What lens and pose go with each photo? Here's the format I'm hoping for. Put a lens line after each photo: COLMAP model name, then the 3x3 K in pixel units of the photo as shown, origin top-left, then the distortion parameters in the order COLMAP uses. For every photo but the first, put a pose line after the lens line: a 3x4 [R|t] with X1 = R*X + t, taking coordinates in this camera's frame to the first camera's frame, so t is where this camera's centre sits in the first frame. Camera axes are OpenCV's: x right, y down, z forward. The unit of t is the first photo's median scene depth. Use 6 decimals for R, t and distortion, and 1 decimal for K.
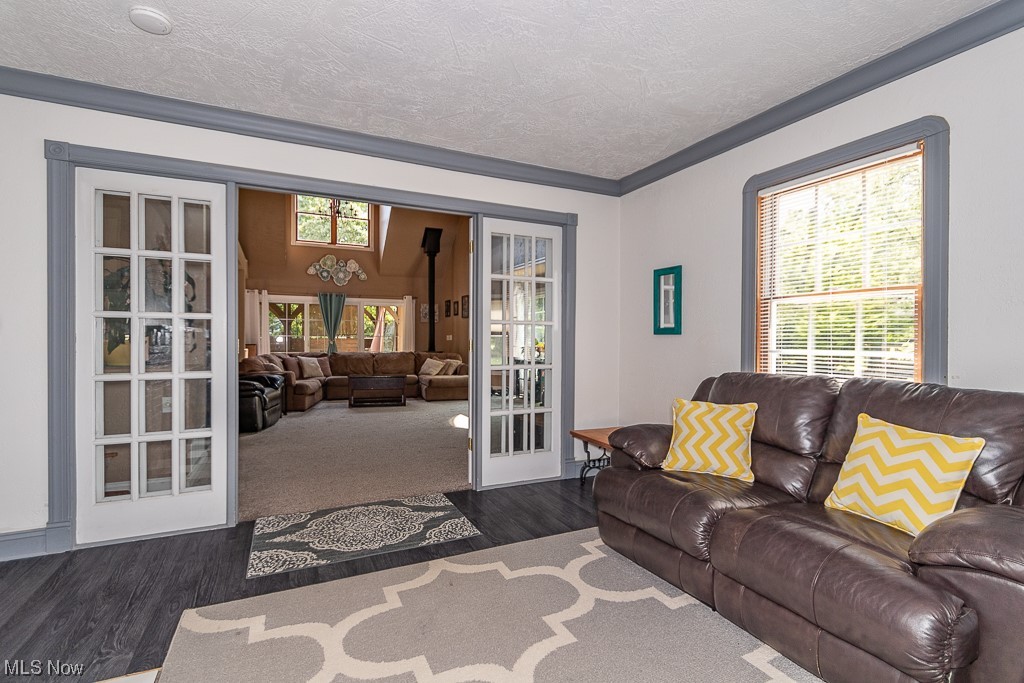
lens RADIAL K [[475.4, 0, 508.7], [0, 475.4, 341.5], [0, 0, 1]] dist [0.000092, -0.000805]
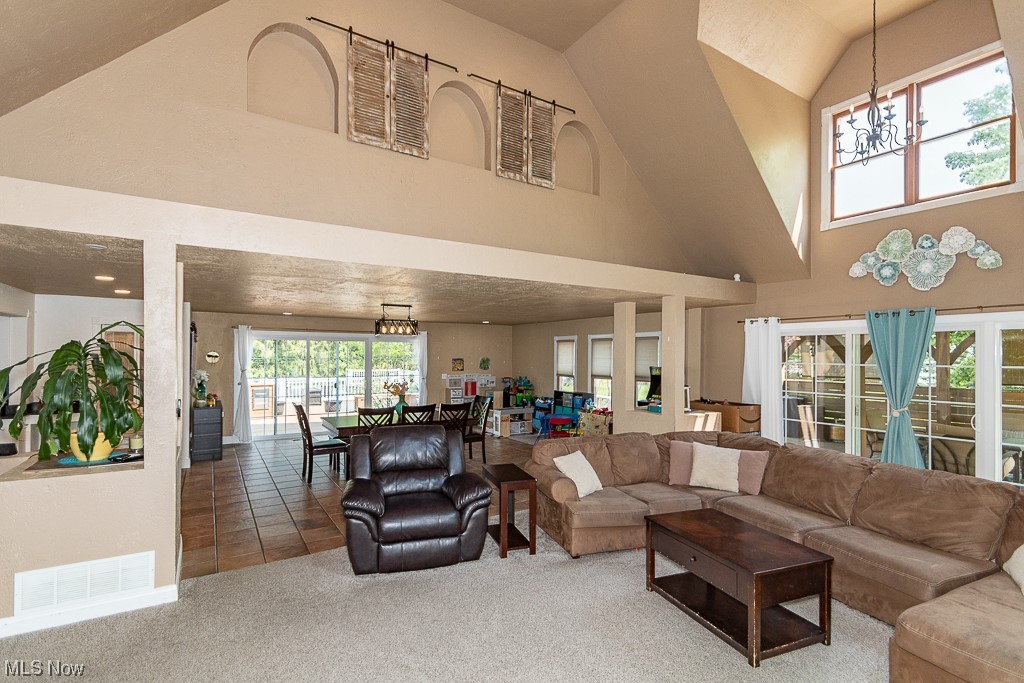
lens RADIAL K [[480.7, 0, 506.2], [0, 480.7, 356.7], [0, 0, 1]] dist [-0.001254, -0.000391]
pose [[0.112921, 0.000549, -0.993604, 0.063740], [-0.009529, 0.999954, -0.000530, -0.053307], [0.993558, 0.009528, 0.112921, 0.589822]]
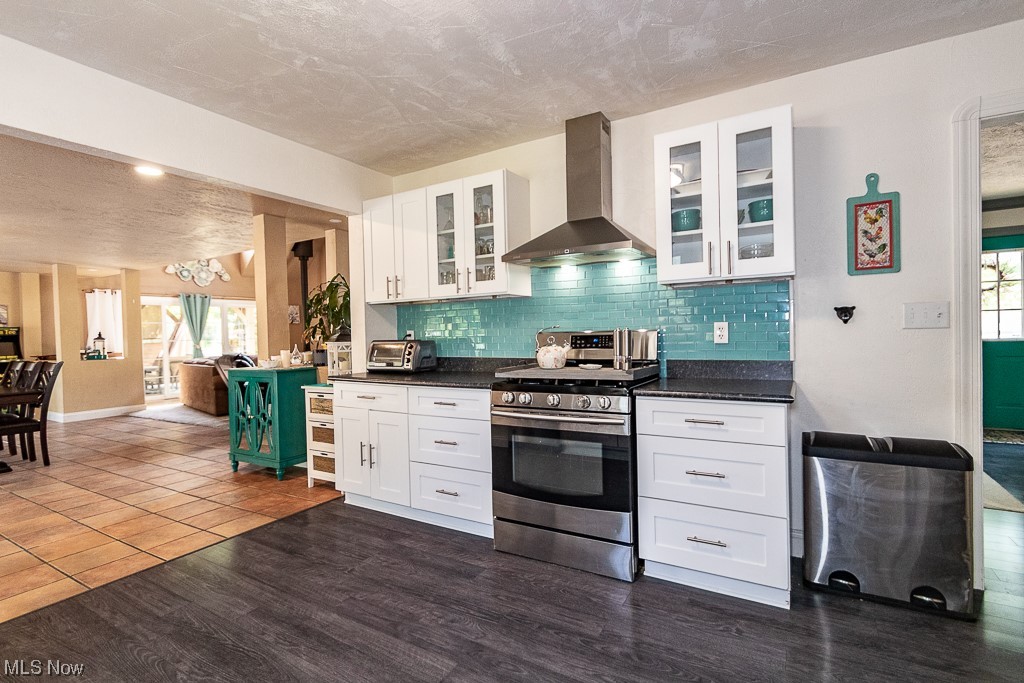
lens RADIAL K [[486.1, 0, 512.0], [0, 486.1, 341.5], [0, 0, 1]] dist [0.000394, -0.000595]
pose [[0.831342, -0.034610, 0.554682, -0.411065], [0.030054, 0.999398, 0.017314, -0.006422], [-0.554947, 0.002276, 0.831882, -0.153463]]
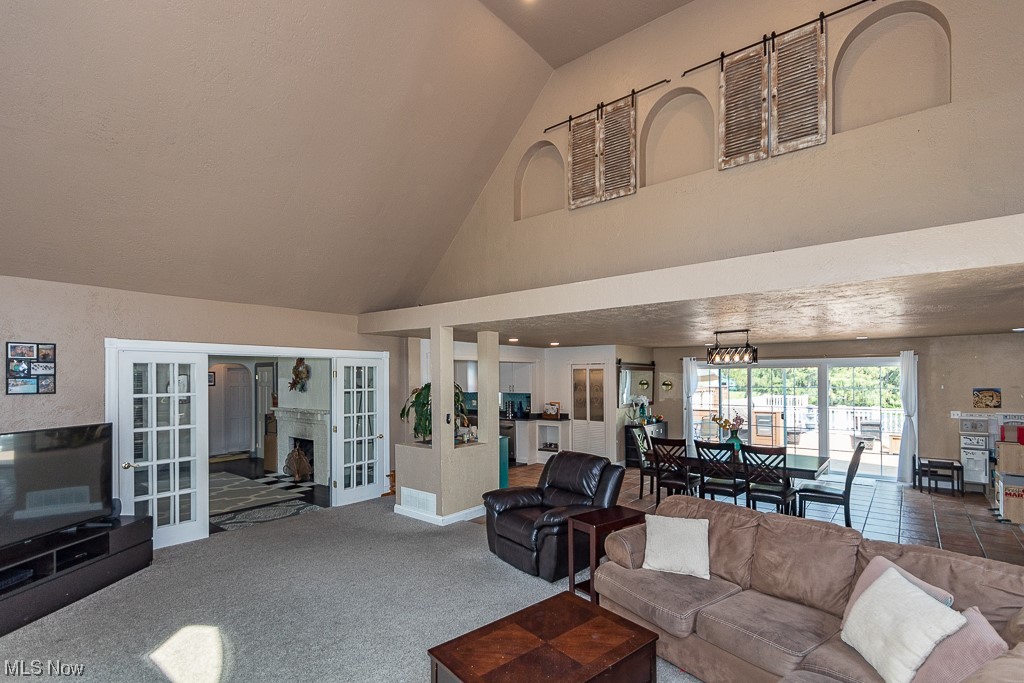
lens RADIAL K [[479.9, 0, 512.6], [0, 479.9, 376.6], [0, 0, 1]] dist [0.000068, -0.000367]
pose [[-0.905945, -0.000811, -0.423394, -0.106439], [0.000220, 0.999997, -0.002386, -0.064934], [0.423395, -0.002254, -0.905942, 0.945238]]
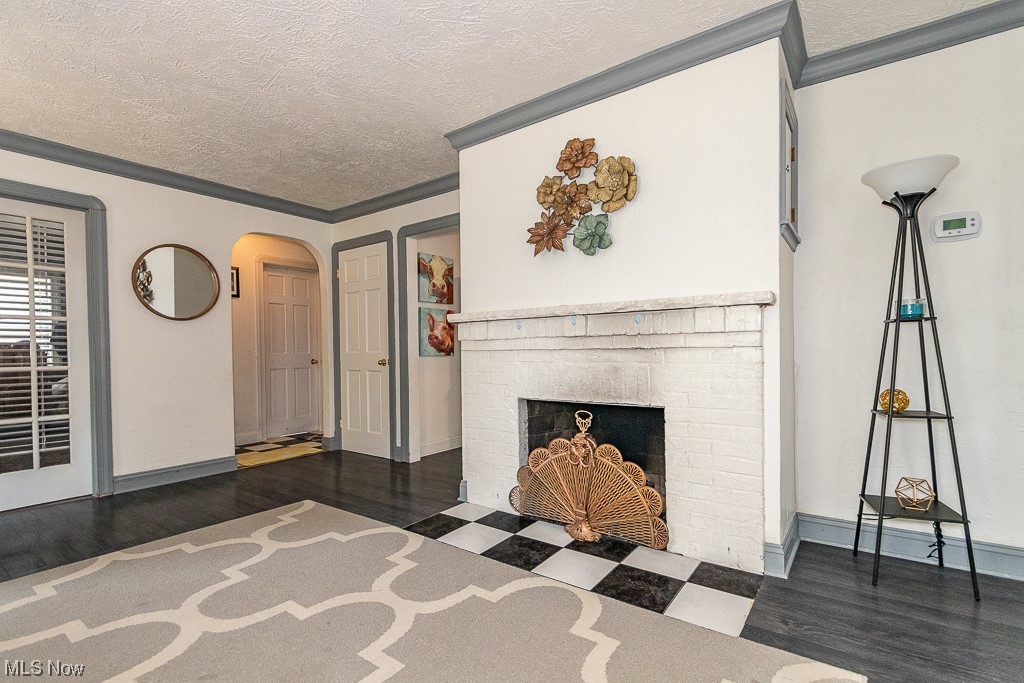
lens RADIAL K [[480.7, 0, 506.2], [0, 480.7, 356.7], [0, 0, 1]] dist [-0.001254, -0.000391]
pose [[-0.883194, 0.011623, -0.468863, 0.030019], [0.005062, 0.999871, 0.015252, 0.010211], [0.468980, 0.011097, -0.883139, 0.257072]]
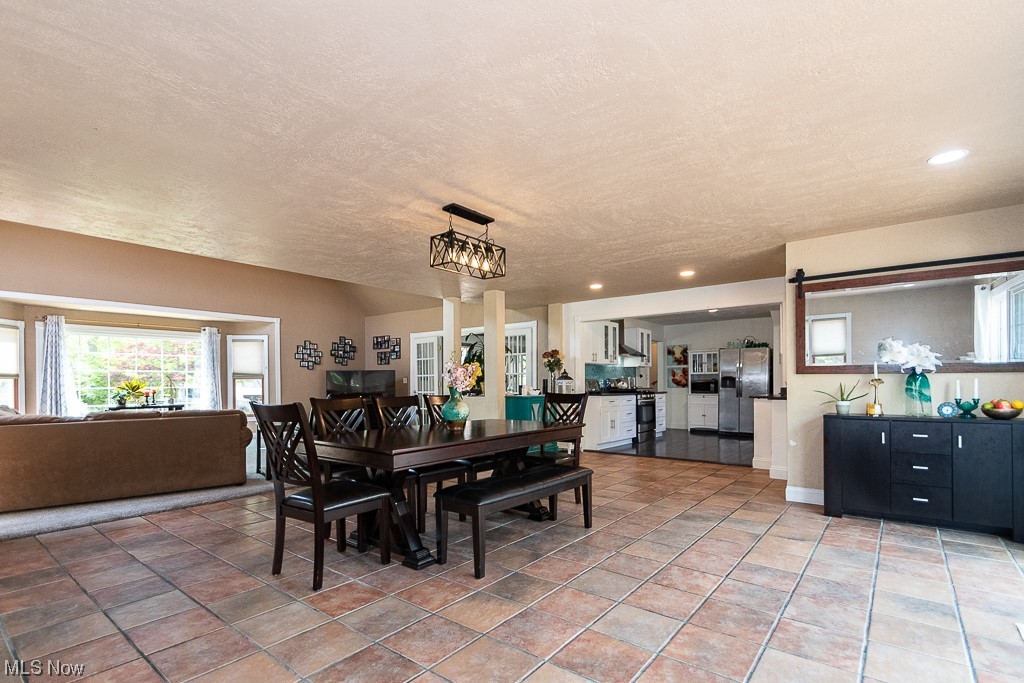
lens RADIAL K [[486.2, 0, 510.6], [0, 486.2, 382.5], [0, 0, 1]] dist [0.001416, -0.000350]
pose [[-0.431833, -0.002488, 0.901950, -0.946030], [0.008939, 0.999935, 0.007038, -0.006018], [-0.901909, 0.011101, -0.431783, 0.628953]]
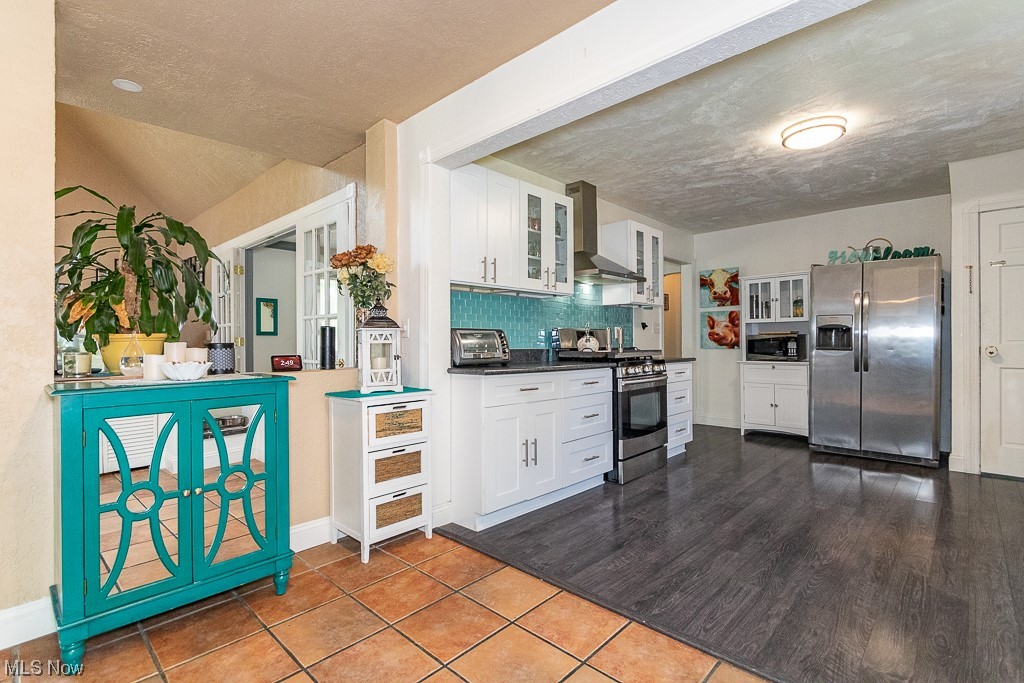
lens RADIAL K [[475.4, 0, 508.7], [0, 475.4, 341.5], [0, 0, 1]] dist [0.000092, -0.000805]
pose [[-0.349621, -0.002141, 0.936889, -0.570380], [0.008734, 0.999946, 0.005545, 0.002316], [-0.936851, 0.010122, -0.349584, 0.256681]]
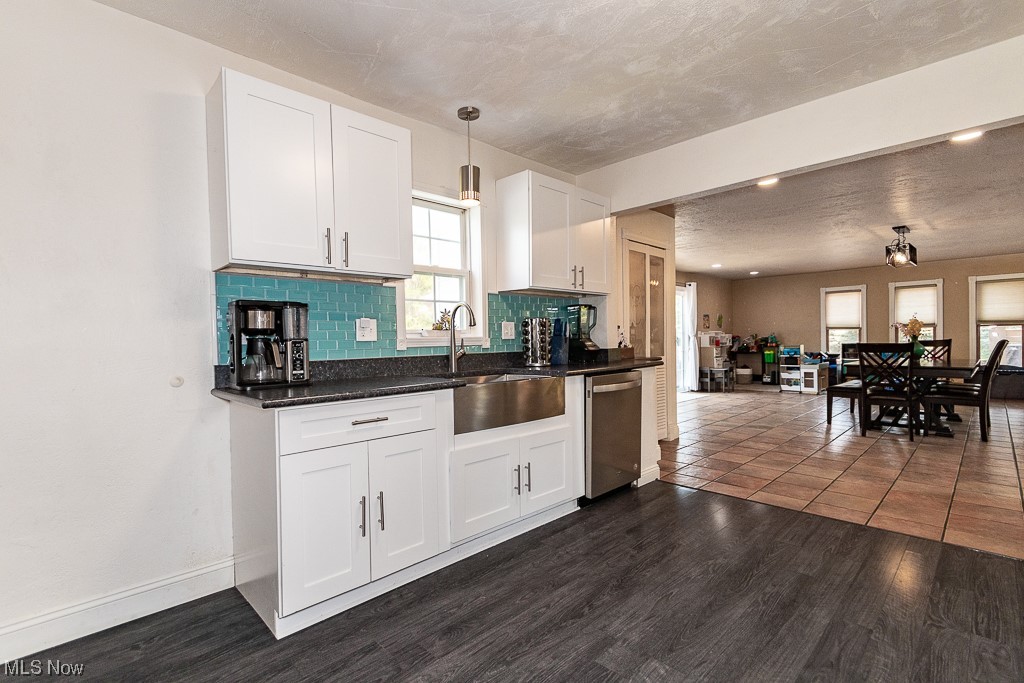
lens RADIAL K [[475.4, 0, 508.7], [0, 475.4, 341.5], [0, 0, 1]] dist [0.000092, -0.000805]
pose [[0.321231, -0.001346, -0.947000, -0.235988], [0.012181, 0.999922, 0.002711, 0.000889], [0.946923, -0.012406, 0.321222, -0.114815]]
